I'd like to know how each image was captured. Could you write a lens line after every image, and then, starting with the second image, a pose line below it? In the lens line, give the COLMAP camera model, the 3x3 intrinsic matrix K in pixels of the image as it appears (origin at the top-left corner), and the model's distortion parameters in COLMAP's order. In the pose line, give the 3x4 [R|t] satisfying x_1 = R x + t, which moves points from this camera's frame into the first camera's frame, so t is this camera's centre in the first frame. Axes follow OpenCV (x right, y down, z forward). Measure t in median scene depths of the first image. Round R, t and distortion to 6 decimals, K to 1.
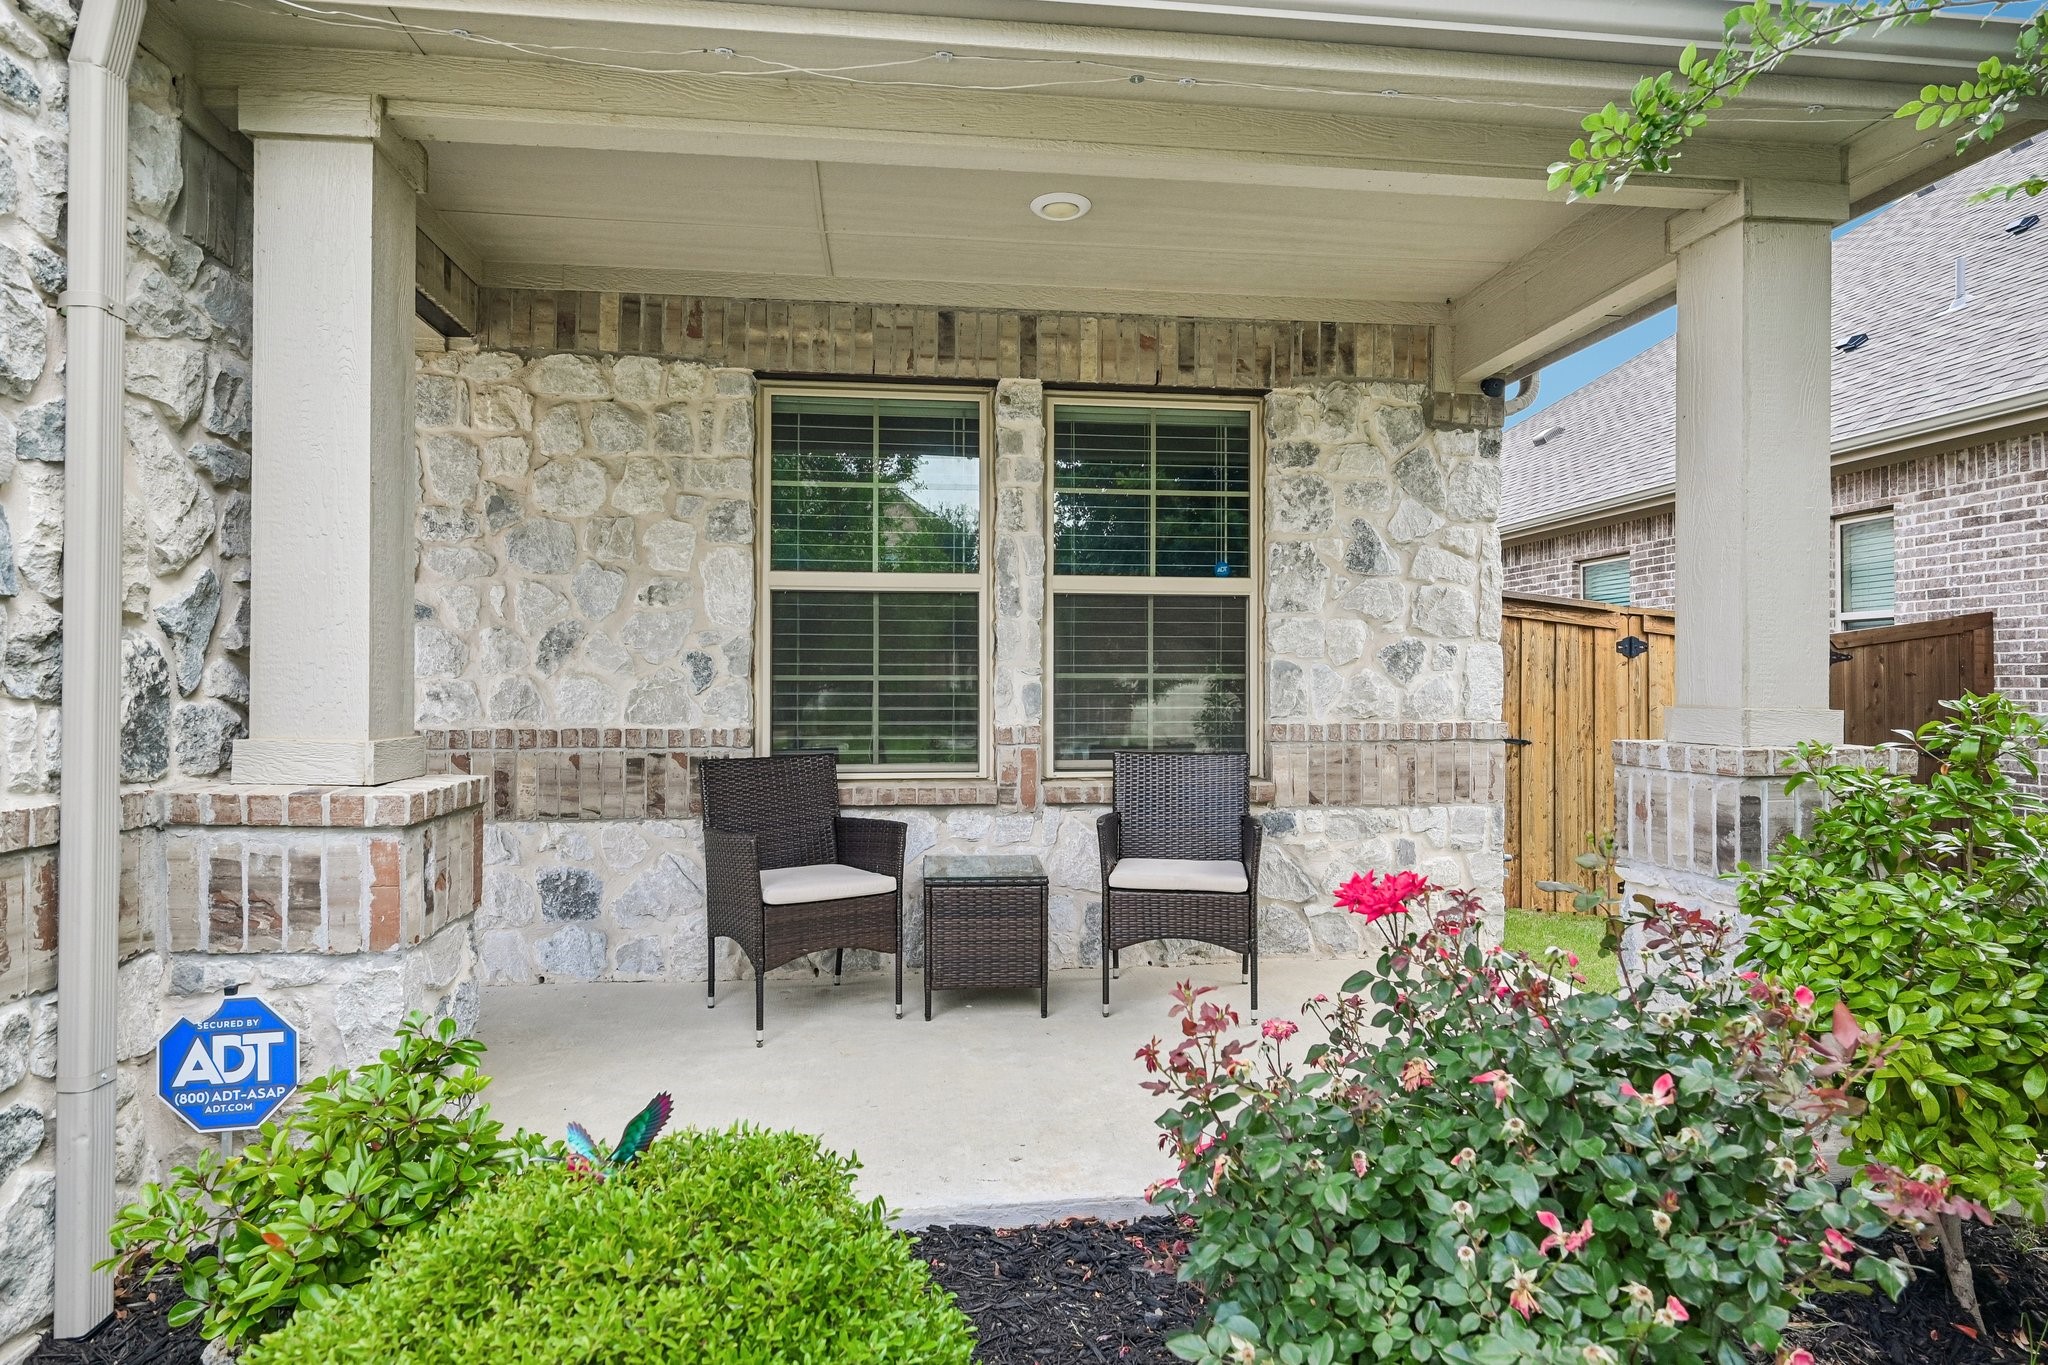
lens RADIAL K [[1156.3, 0, 1022.0], [0, 1156.3, 616.2], [0, 0, 1]] dist [0.000674, 0.000053]
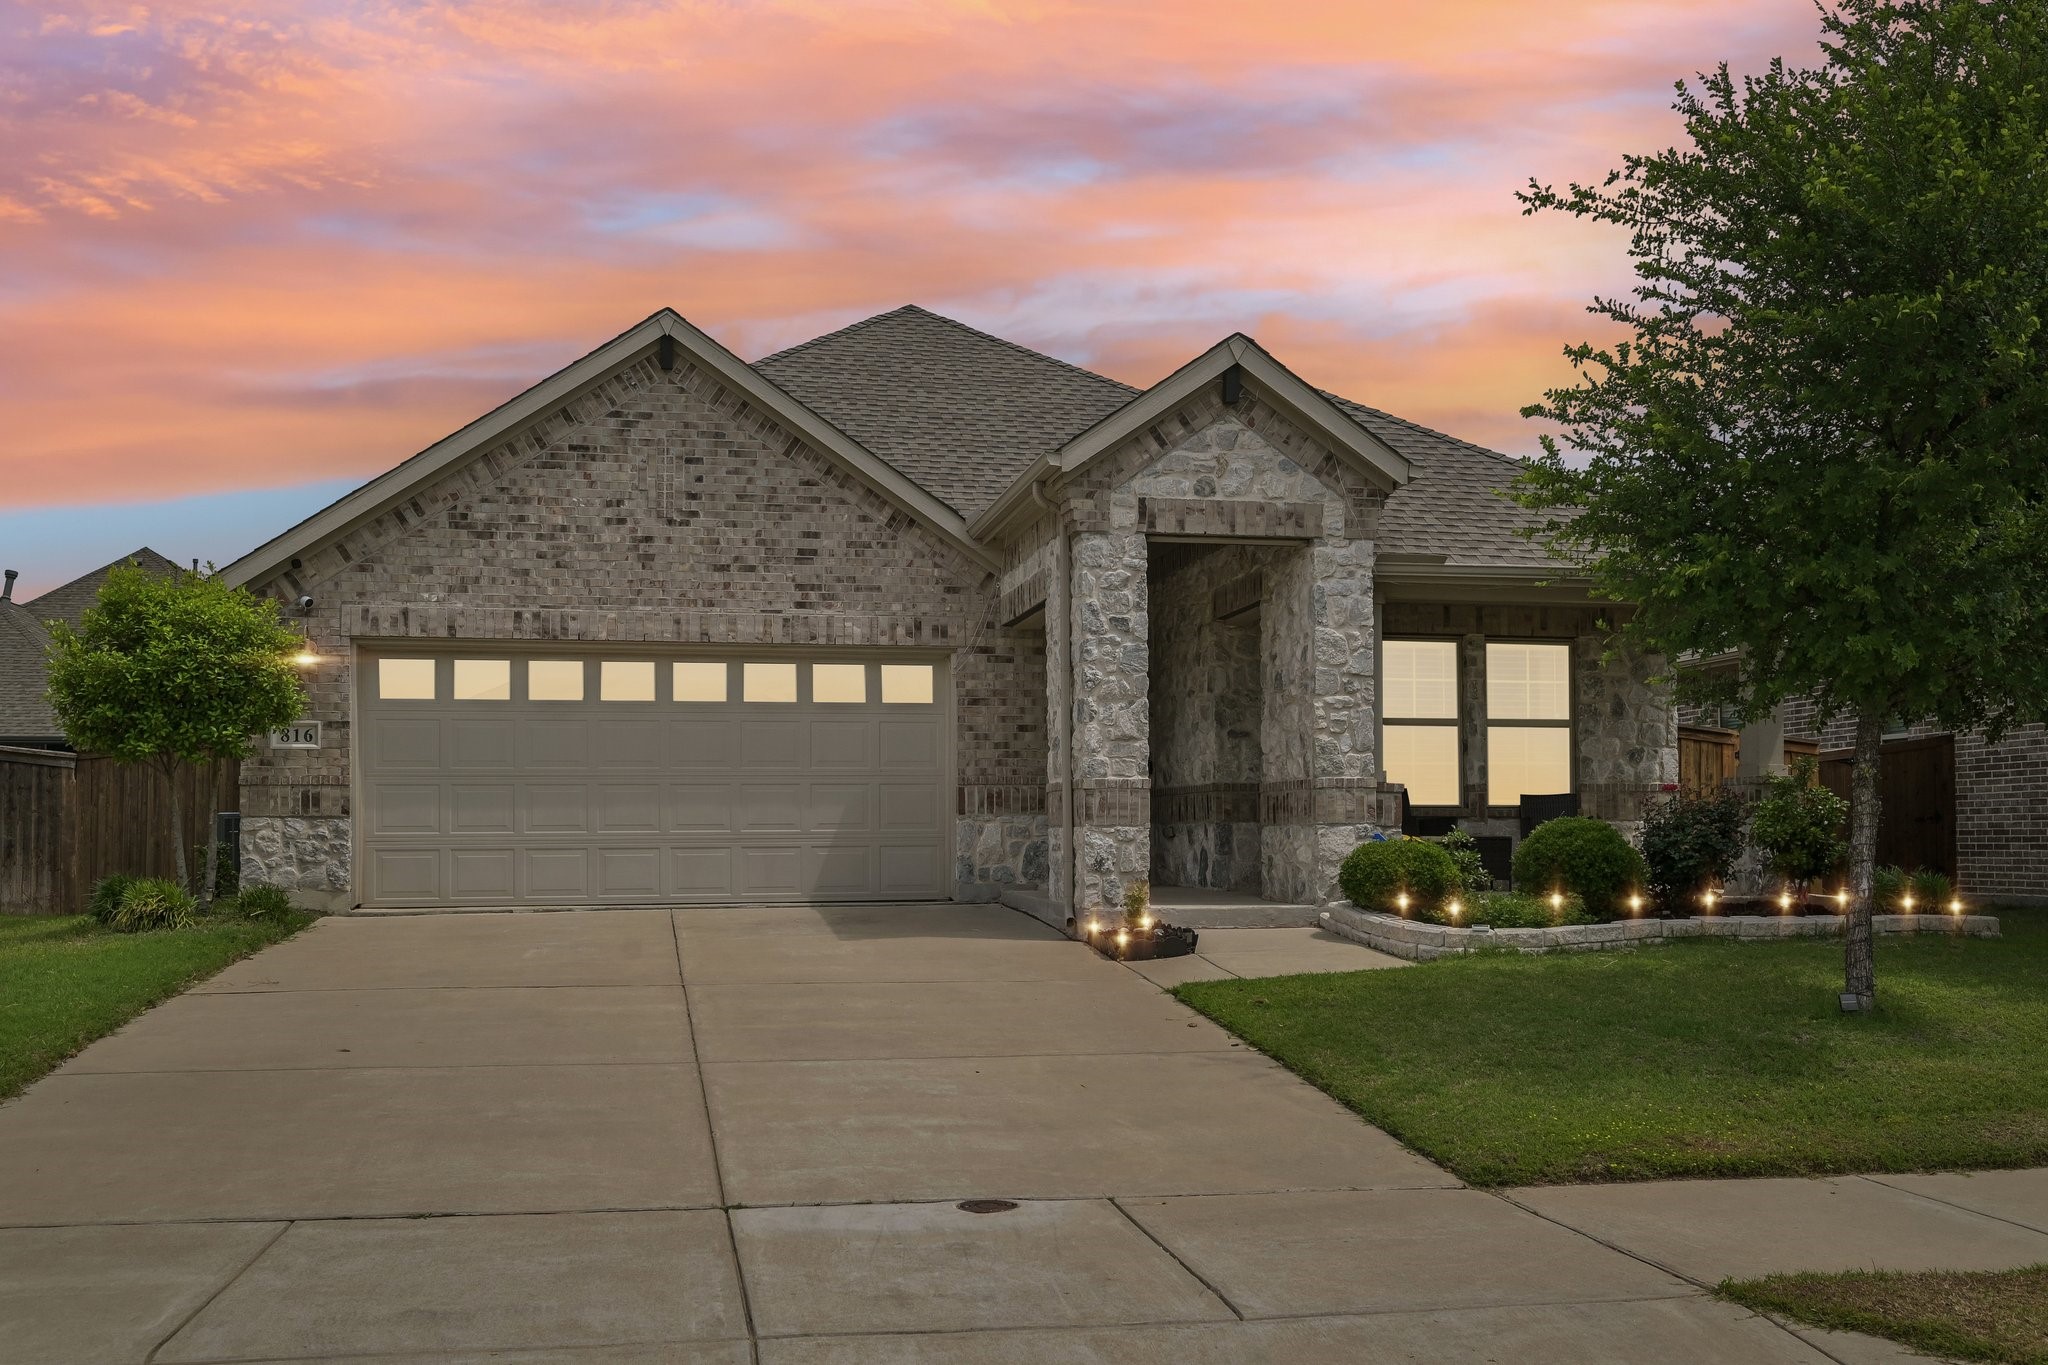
lens RADIAL K [[1713.8, 0, 1024.0], [0, 1713.8, 682.5], [0, 0, 1]] dist [-0.003084, -0.004184]
pose [[0.998231, 0.002527, 0.059405, -1.075725], [-0.000571, 0.999458, -0.032920, 0.005853], [-0.059456, 0.032827, 0.997691, -2.301398]]
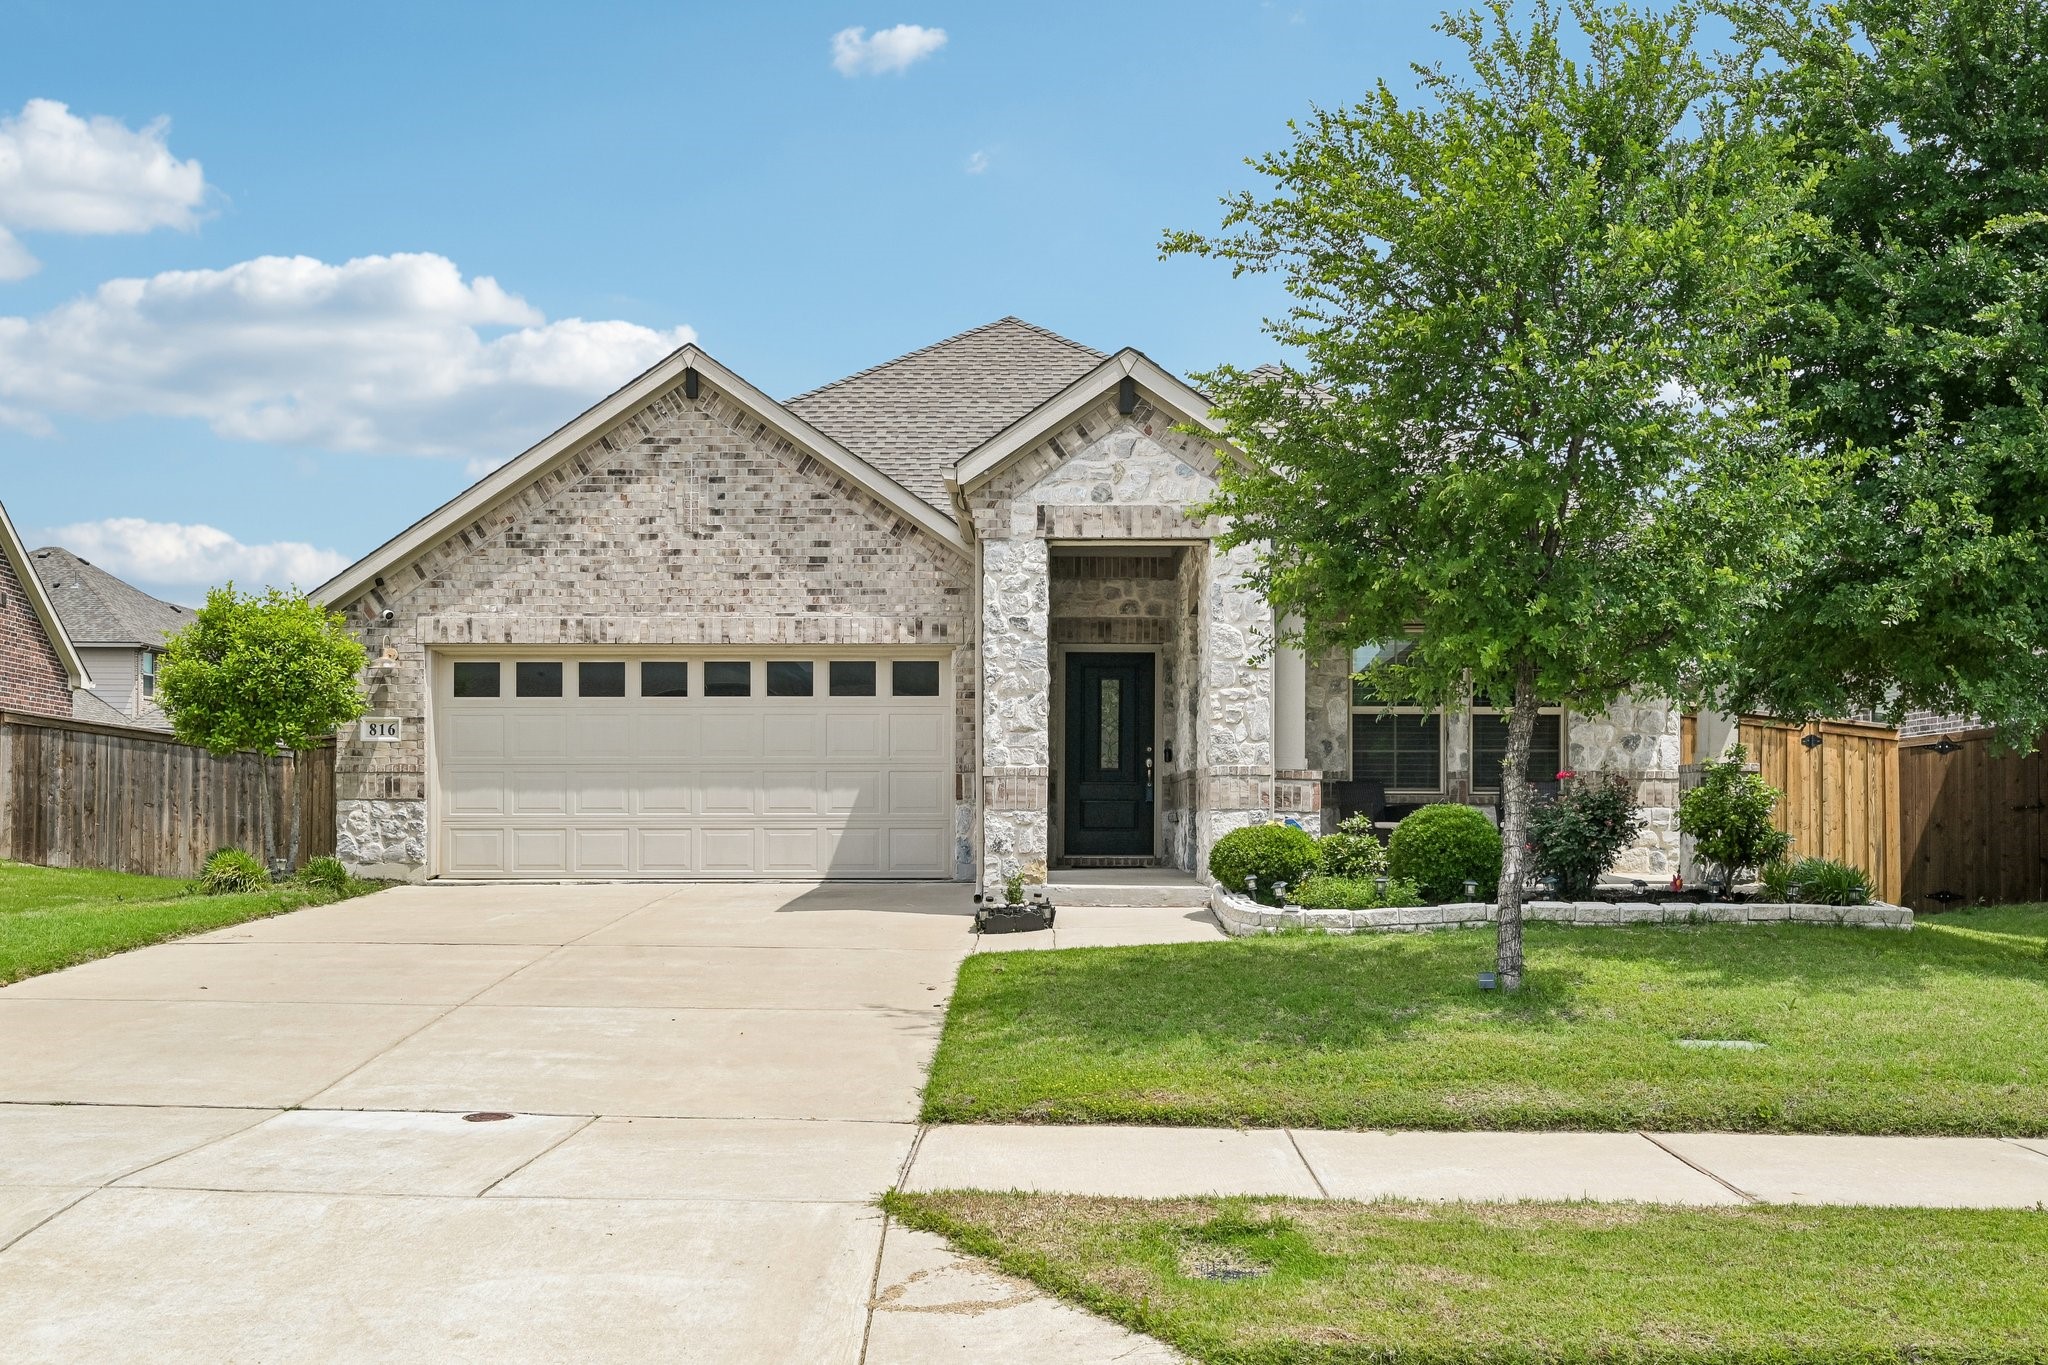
lens RADIAL K [[1713.8, 0, 1024.0], [0, 1713.8, 682.5], [0, 0, 1]] dist [-0.003084, -0.004184]
pose [[0.989076, -0.008528, -0.147159, -0.348428], [0.004858, 0.999668, -0.025285, -0.001261], [0.147326, 0.024294, 0.988790, -2.490773]]
